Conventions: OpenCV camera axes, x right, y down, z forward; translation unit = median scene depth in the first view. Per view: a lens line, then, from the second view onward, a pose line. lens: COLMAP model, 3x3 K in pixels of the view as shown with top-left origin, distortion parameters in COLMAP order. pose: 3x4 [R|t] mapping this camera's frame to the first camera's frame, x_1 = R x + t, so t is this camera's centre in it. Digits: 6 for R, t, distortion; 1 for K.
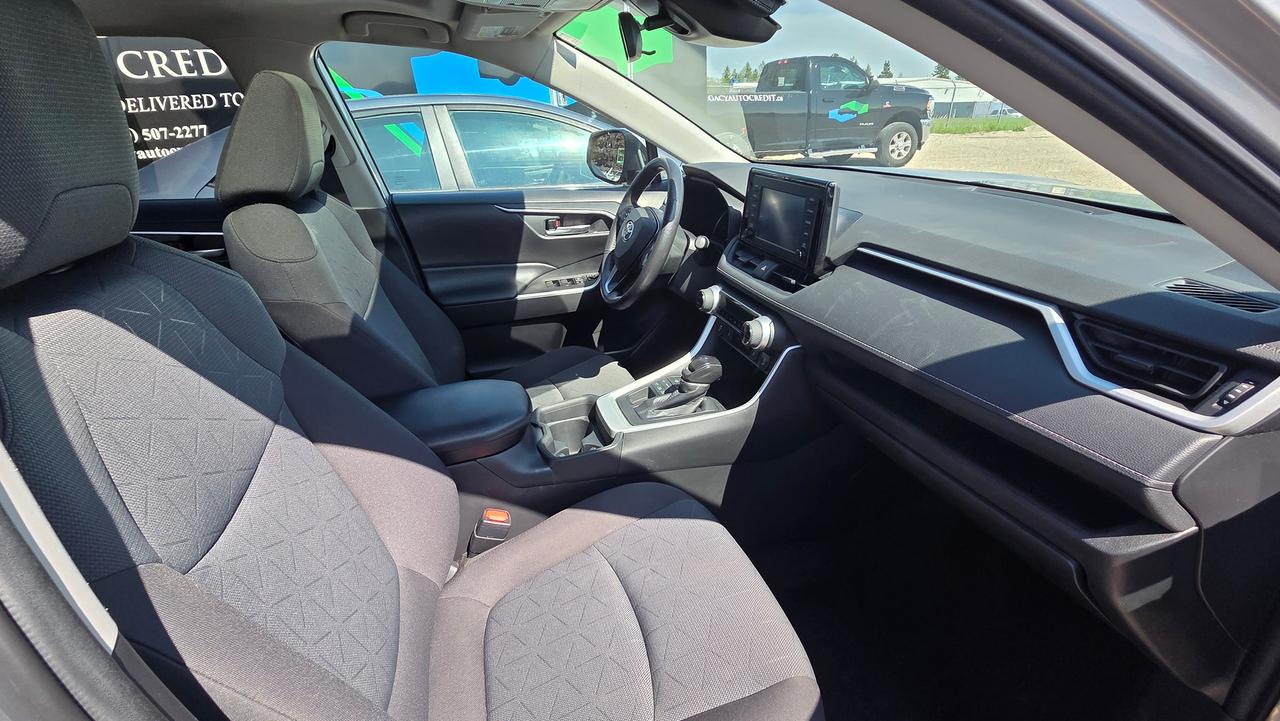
lens RADIAL K [[577.8, 0, 640.0], [0, 577.8, 360.5], [0, 0, 1]] dist [0.000871, 0.000130]
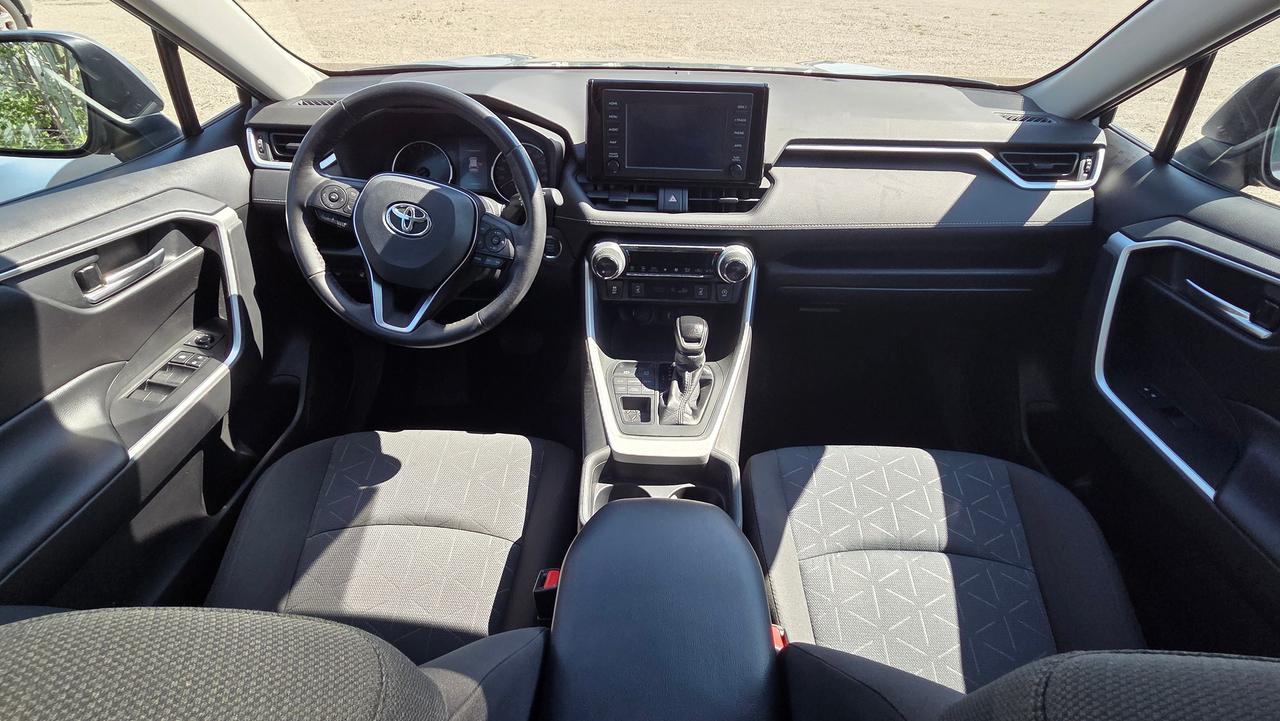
lens RADIAL K [[577.8, 0, 640.0], [0, 577.8, 360.5], [0, 0, 1]] dist [0.000871, 0.000130]
pose [[0.333882, -0.522151, 0.784781, -0.596290], [0.359714, 0.840131, 0.405938, -0.323079], [-0.871280, 0.146762, 0.468329, 0.674080]]
